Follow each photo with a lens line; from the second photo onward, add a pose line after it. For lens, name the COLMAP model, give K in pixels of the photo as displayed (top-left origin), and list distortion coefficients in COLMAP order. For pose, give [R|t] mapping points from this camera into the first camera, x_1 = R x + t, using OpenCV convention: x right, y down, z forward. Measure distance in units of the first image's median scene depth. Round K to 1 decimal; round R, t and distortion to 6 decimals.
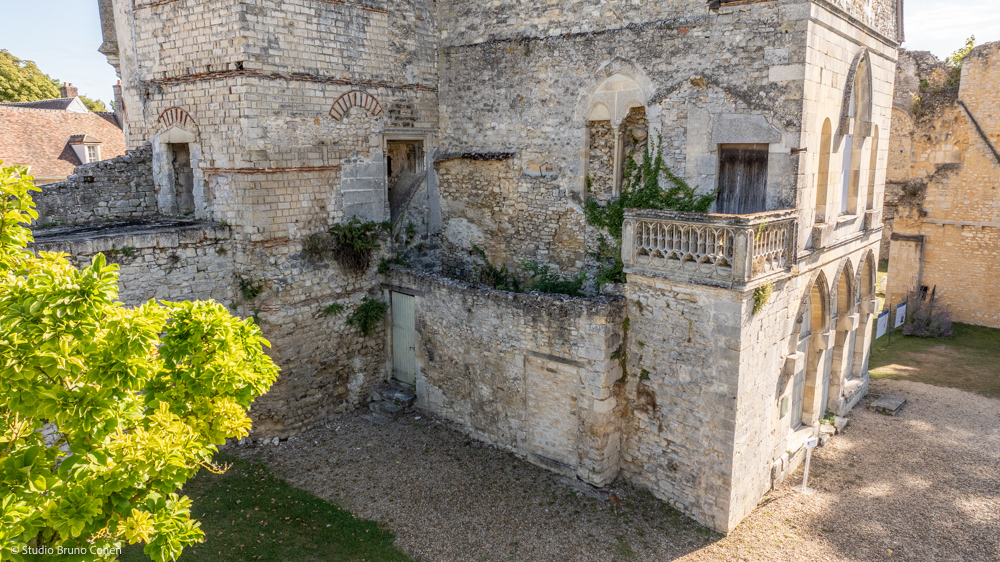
lens RADIAL K [[703.5, 0, 503.2], [0, 703.5, 283.2], [0, 0, 1]] dist [-0.038548, 0.022730]
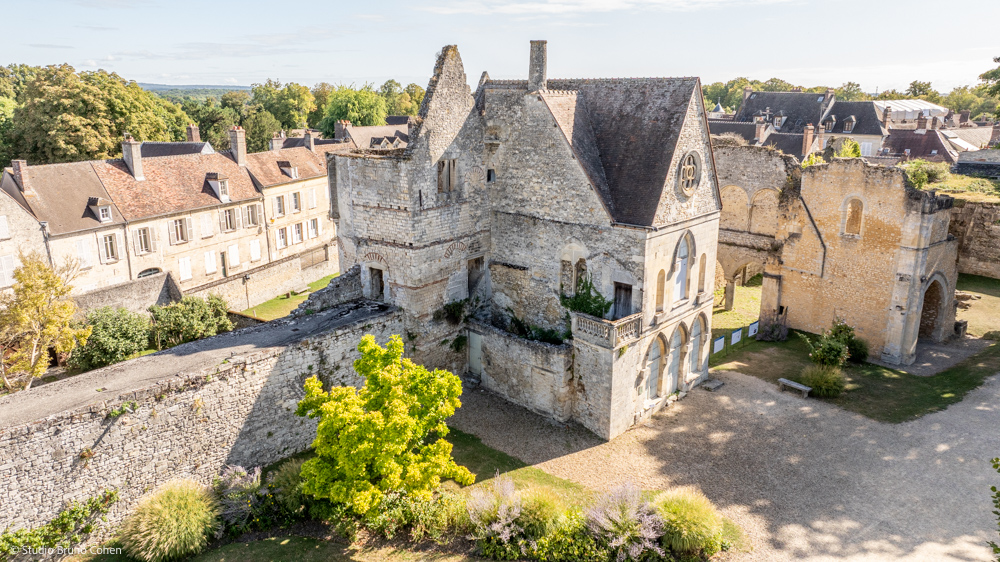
lens RADIAL K [[703.5, 0, 501.4], [0, 703.5, 280.3], [0, 0, 1]] dist [-0.038548, 0.022730]
pose [[0.999720, 0.006826, -0.022647, -0.018183], [-0.005190, 0.997424, 0.071537, -0.334591], [0.023077, -0.071399, 0.997181, -1.251231]]
